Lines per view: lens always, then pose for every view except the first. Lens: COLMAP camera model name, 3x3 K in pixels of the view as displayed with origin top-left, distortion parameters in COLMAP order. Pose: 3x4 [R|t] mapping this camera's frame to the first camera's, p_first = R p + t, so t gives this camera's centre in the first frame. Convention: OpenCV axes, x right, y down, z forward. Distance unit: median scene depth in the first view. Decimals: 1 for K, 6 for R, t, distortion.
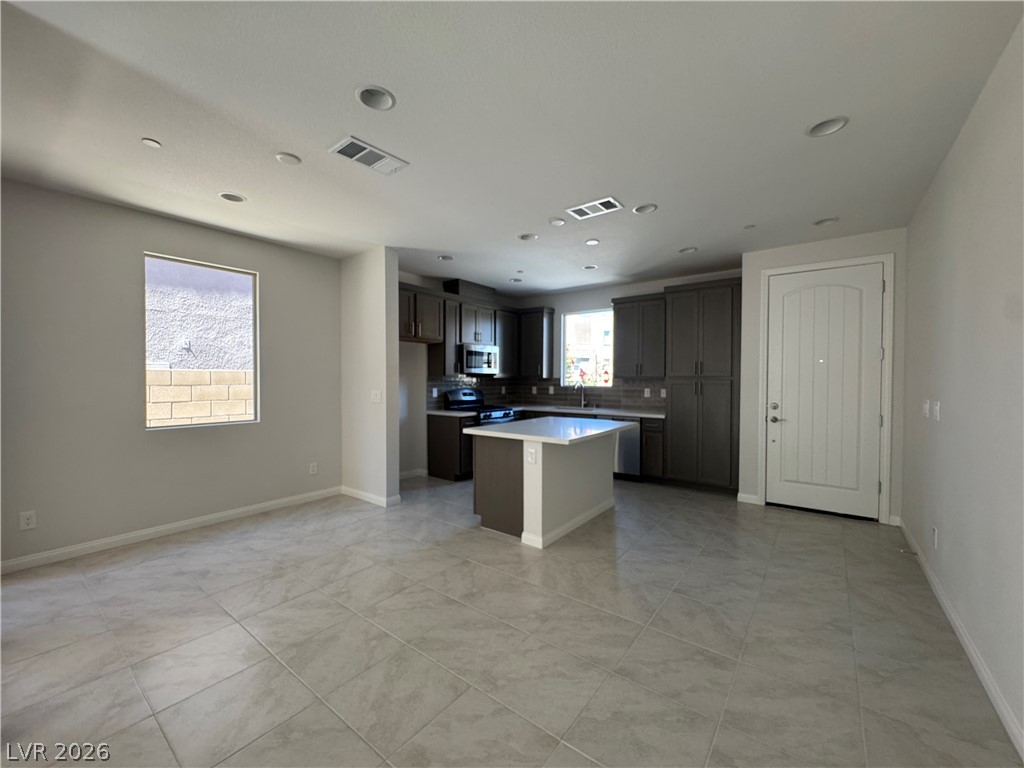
lens RADIAL K [[410.8, 0, 513.7], [0, 410.8, 383.9], [0, 0, 1]] dist [-0.001386, -0.000179]
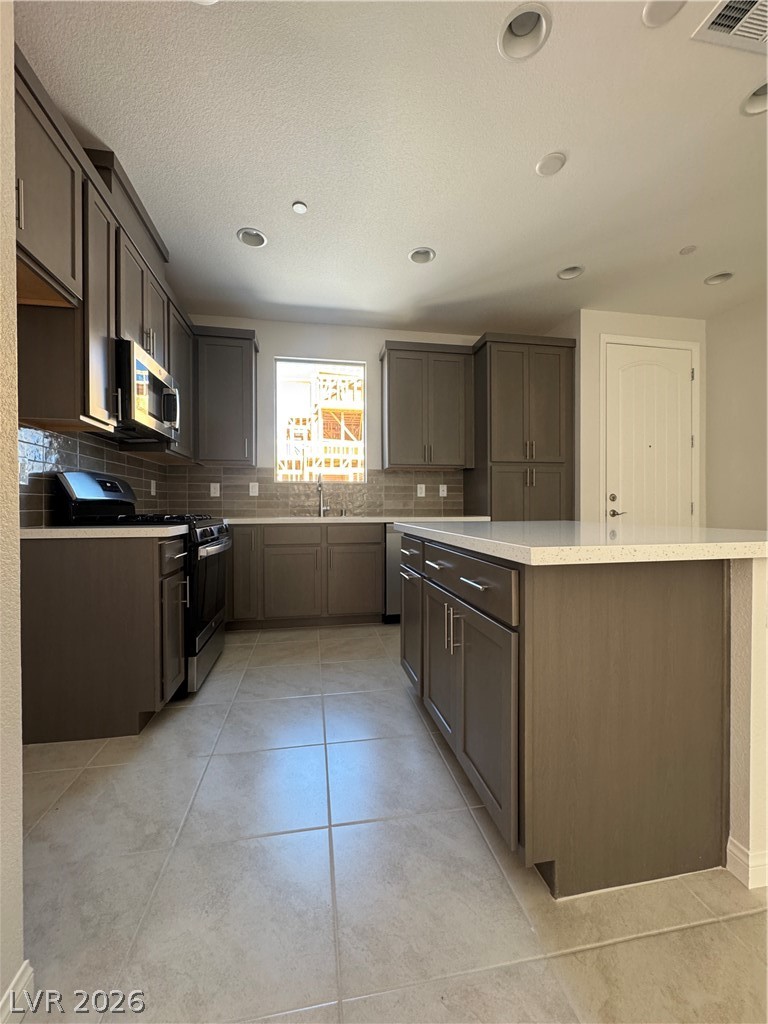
lens RADIAL K [[410.8, 0, 382.6], [0, 410.8, 508.7], [0, 0, 1]] dist [-0.001386, -0.000179]
pose [[0.680765, -0.005474, 0.732482, -0.307829], [0.016747, 0.999827, -0.008093, 0.075573], [-0.732311, 0.017776, 0.680739, 0.765224]]
